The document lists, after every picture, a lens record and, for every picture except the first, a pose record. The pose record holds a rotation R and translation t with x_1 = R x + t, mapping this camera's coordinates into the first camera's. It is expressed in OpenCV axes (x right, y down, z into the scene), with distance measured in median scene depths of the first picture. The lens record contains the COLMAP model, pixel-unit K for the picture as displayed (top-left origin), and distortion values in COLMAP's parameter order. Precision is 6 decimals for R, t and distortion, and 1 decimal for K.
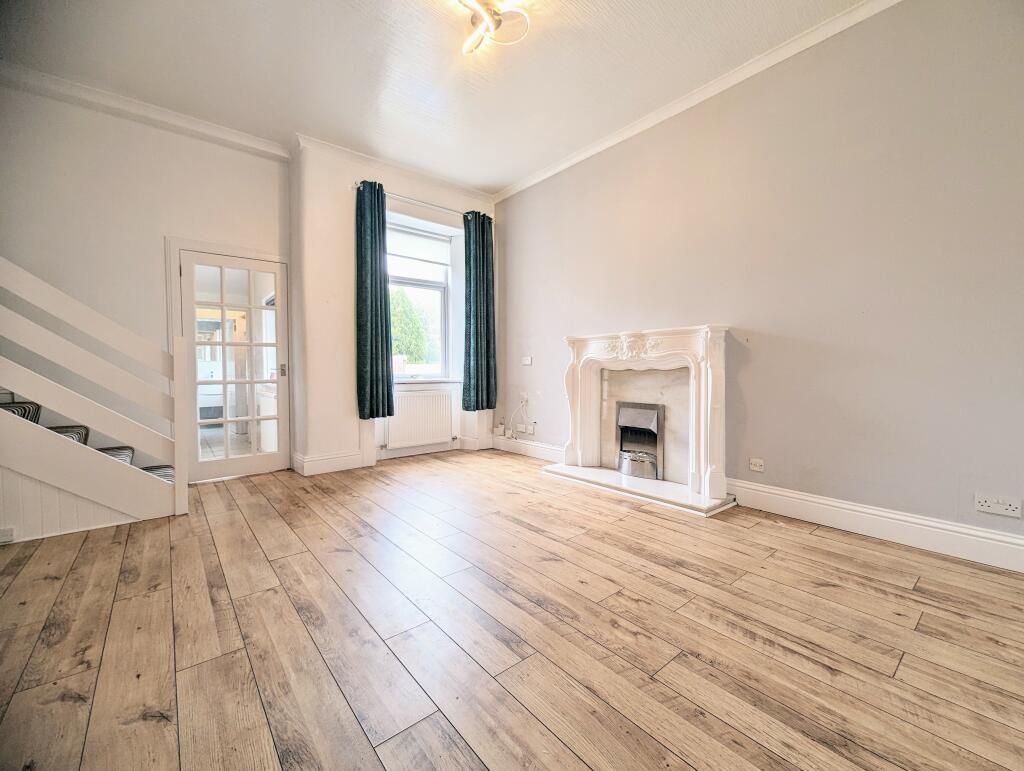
lens RADIAL K [[423.5, 0, 509.1], [0, 423.5, 381.7], [0, 0, 1]] dist [0.001411, -0.000997]
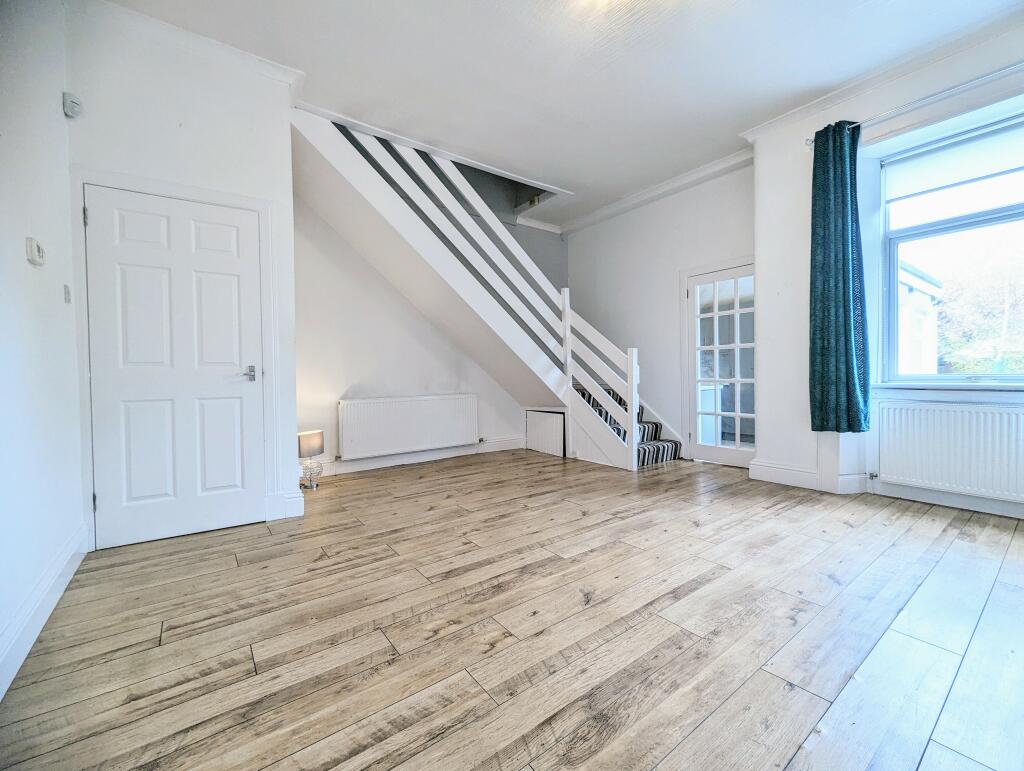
lens RADIAL K [[423.5, 0, 509.1], [0, 423.5, 381.7], [0, 0, 1]] dist [0.001411, -0.000997]
pose [[-0.047430, 0.023033, -0.998609, 1.107012], [-0.016327, 0.999583, 0.023831, -0.031655], [0.998741, 0.017434, -0.047034, 1.035227]]
